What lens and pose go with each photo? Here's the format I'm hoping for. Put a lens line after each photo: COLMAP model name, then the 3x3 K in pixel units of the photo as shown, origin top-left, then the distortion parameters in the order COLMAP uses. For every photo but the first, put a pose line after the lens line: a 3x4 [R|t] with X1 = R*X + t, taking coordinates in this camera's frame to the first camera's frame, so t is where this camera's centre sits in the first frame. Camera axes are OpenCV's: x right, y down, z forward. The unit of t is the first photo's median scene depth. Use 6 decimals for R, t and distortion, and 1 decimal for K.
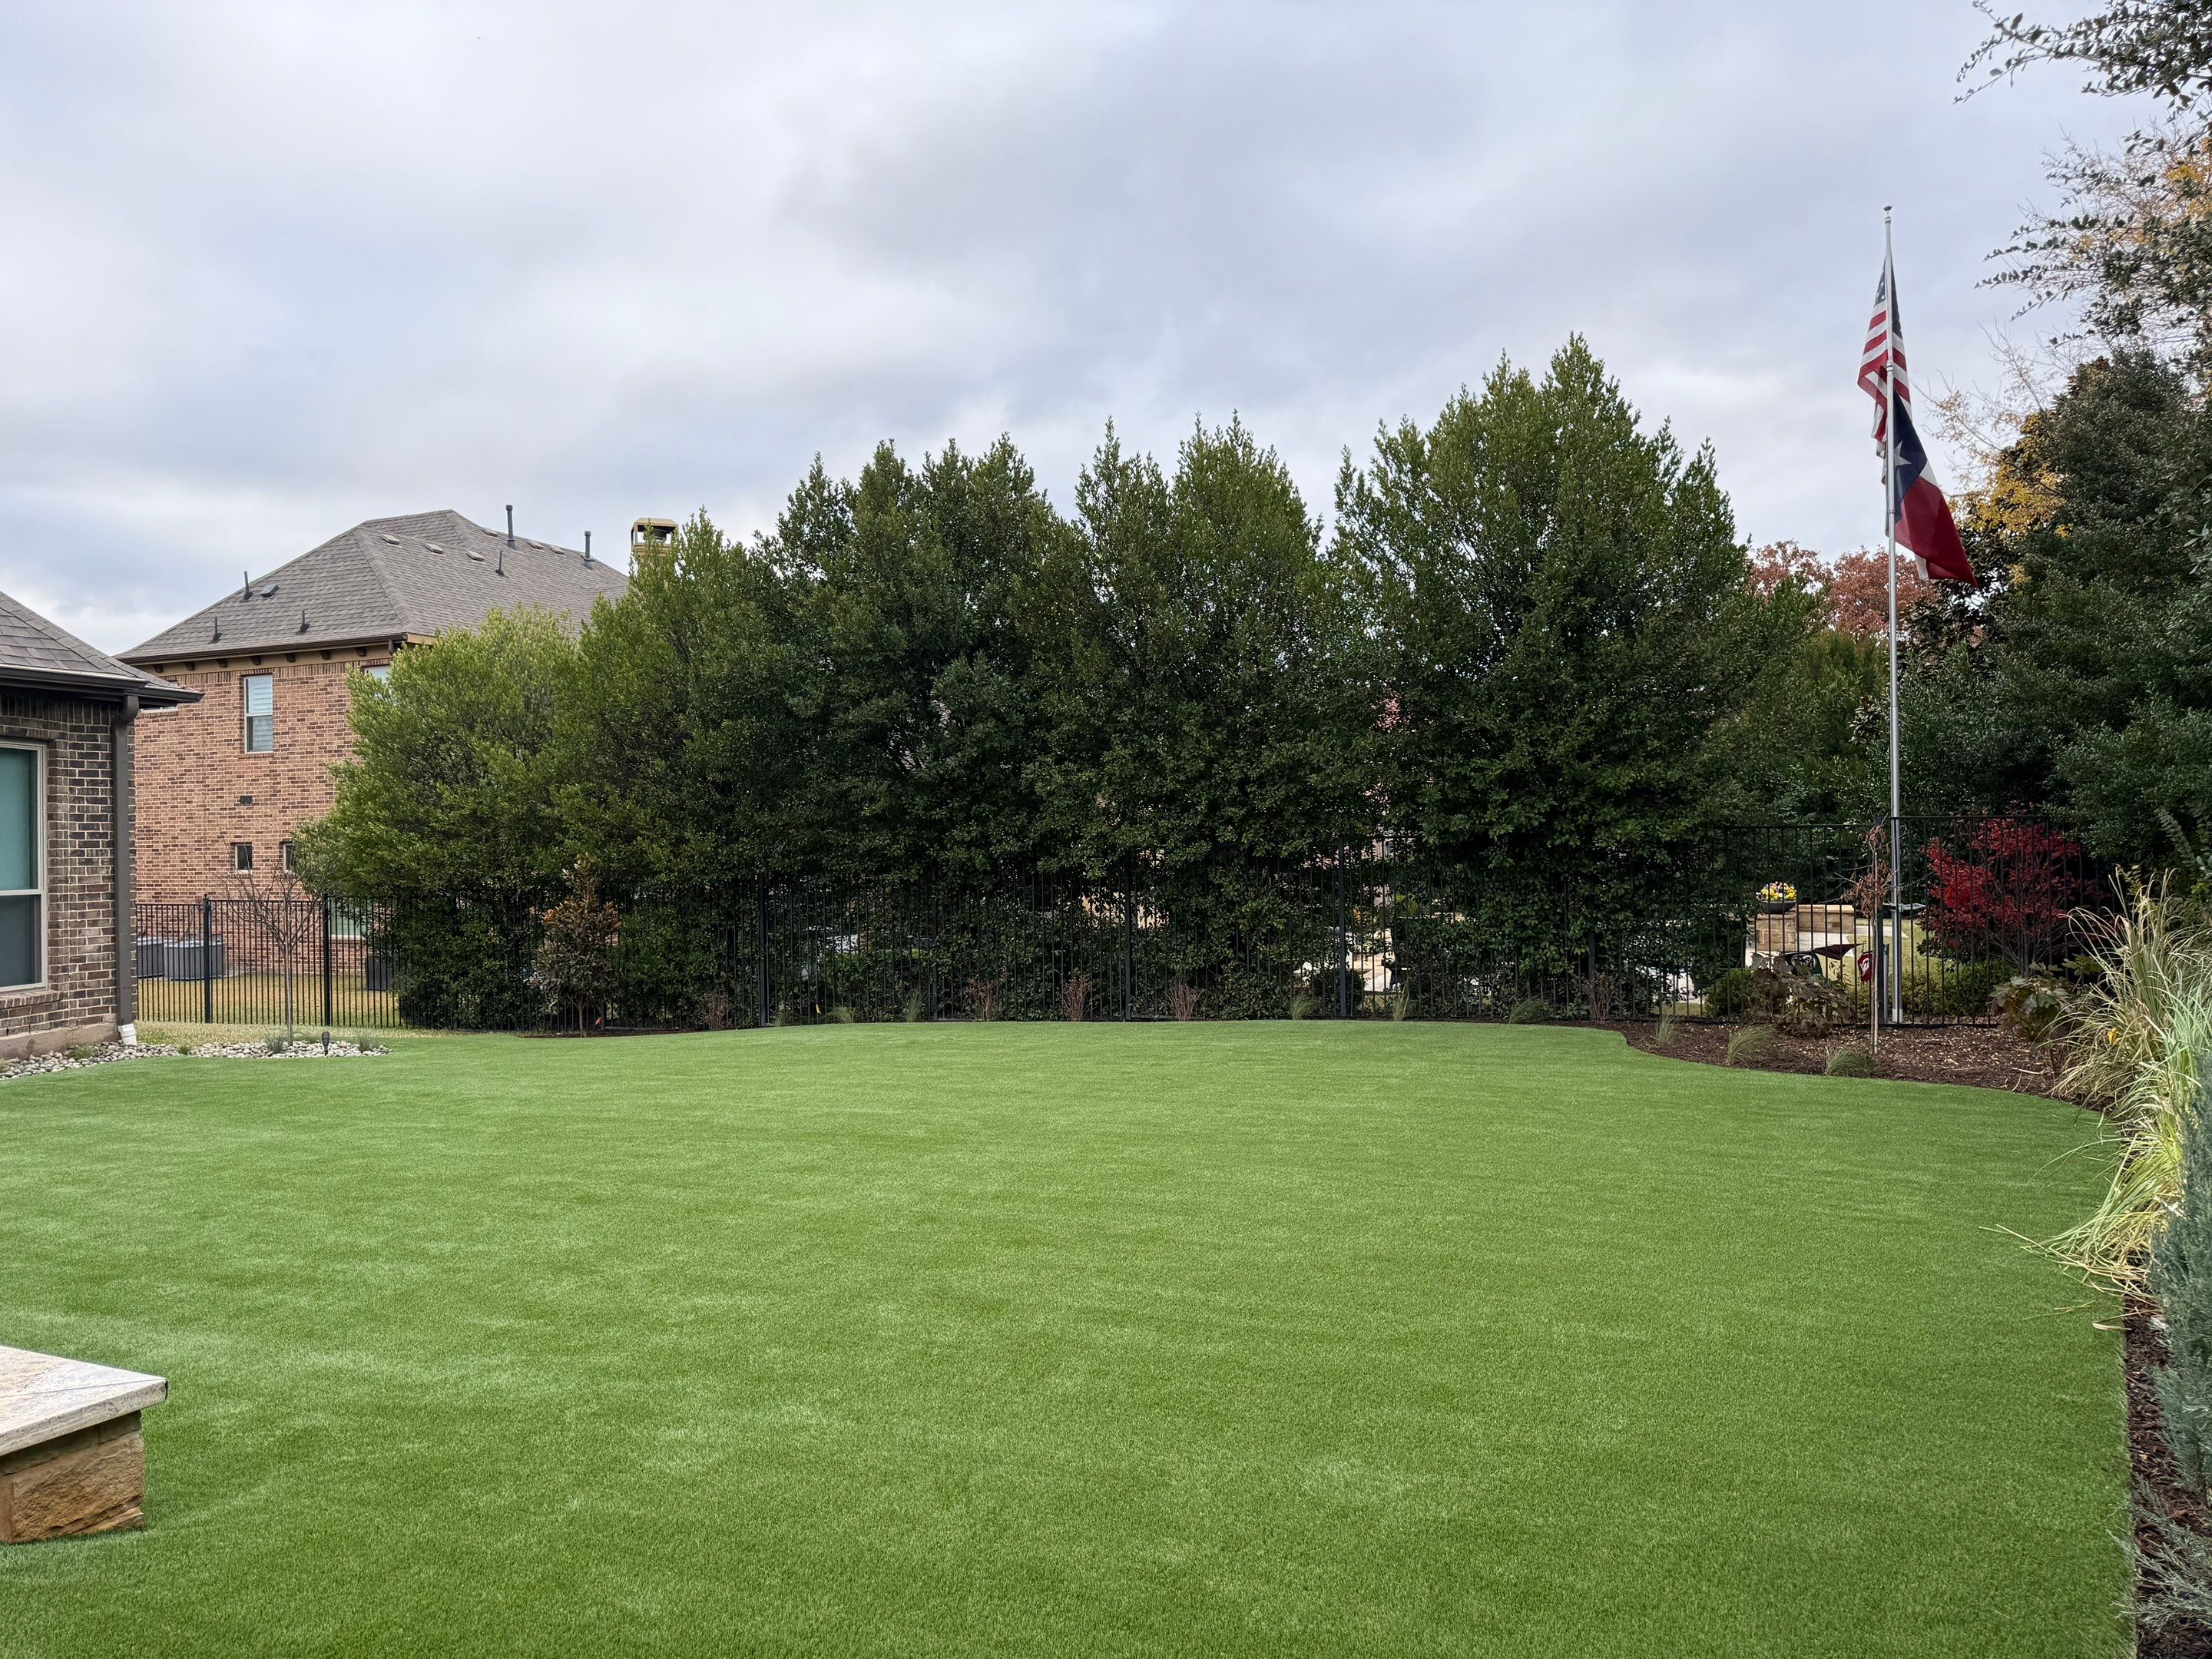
lens RADIAL K [[1544.6, 0, 1099.2], [0, 1544.6, 828.2], [0, 0, 1]] dist [0.062795, -0.075078]
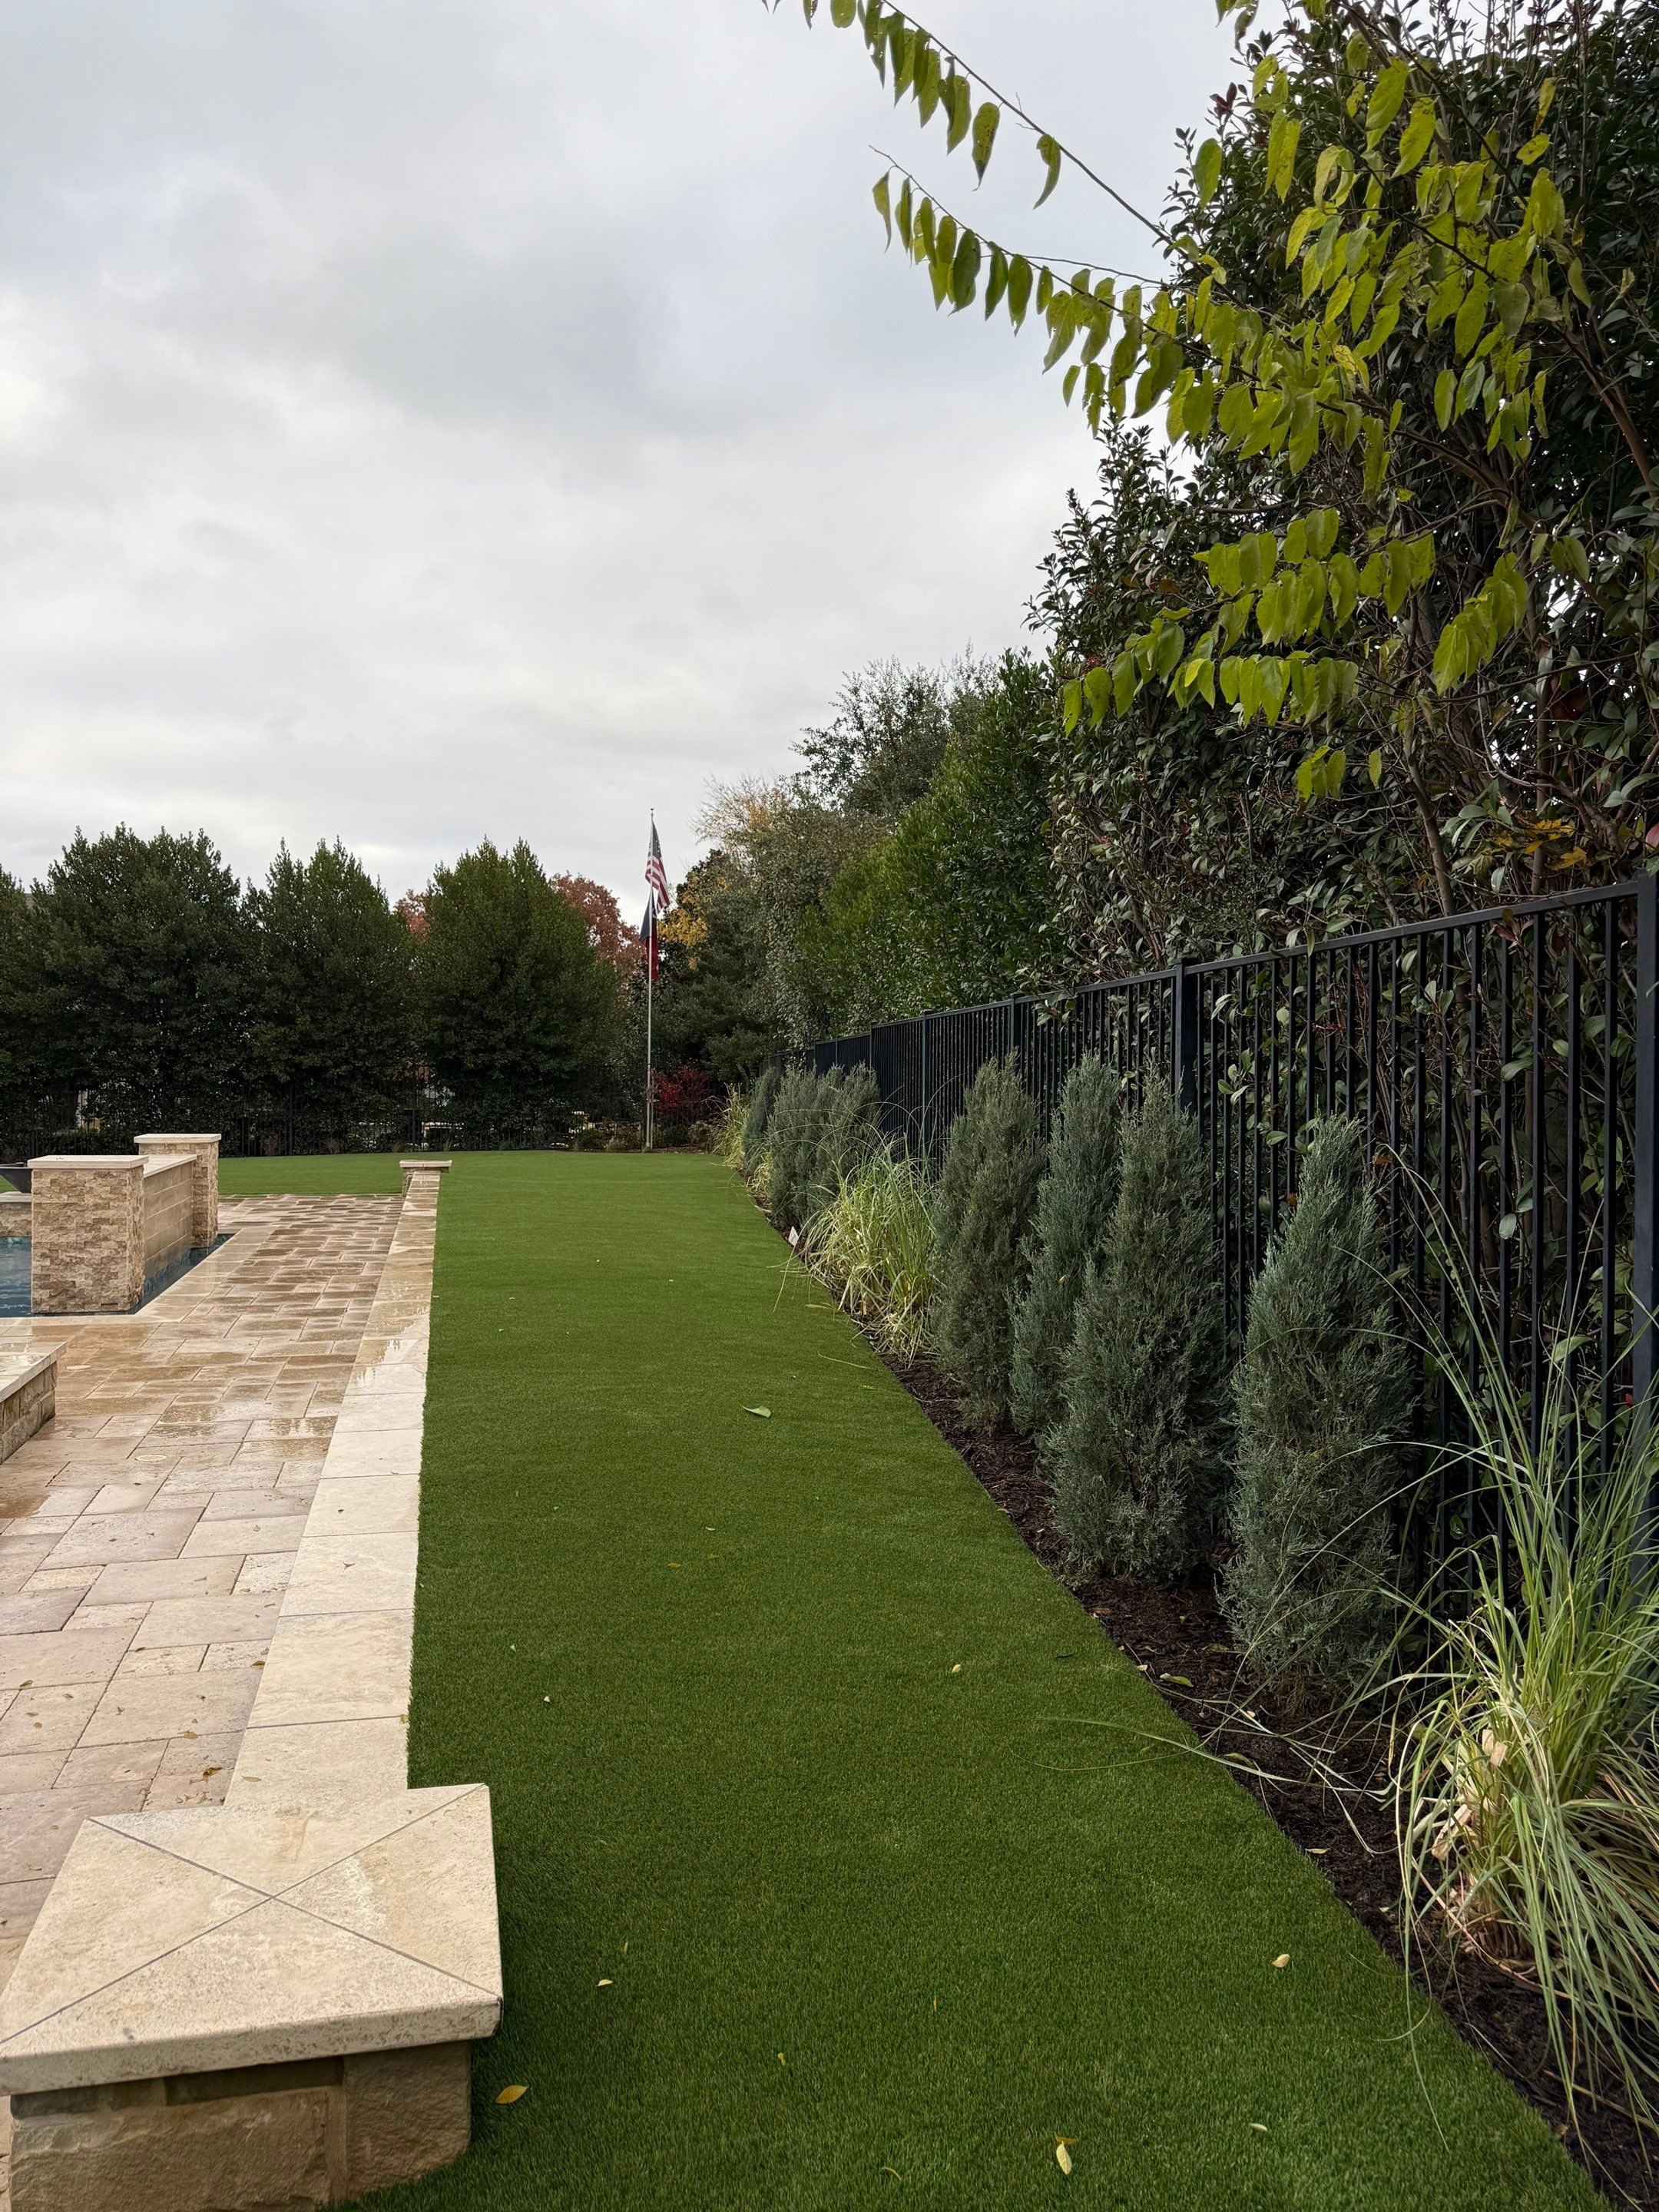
lens RADIAL K [[1544.6, 0, 828.7], [0, 1544.6, 1093.1], [0, 0, 1]] dist [0.062795, -0.075078]
pose [[0.785013, 0.014637, 0.619307, -0.735027], [-0.029893, 0.999451, 0.014270, -0.002849], [-0.618758, -0.029715, 0.785019, -1.030388]]
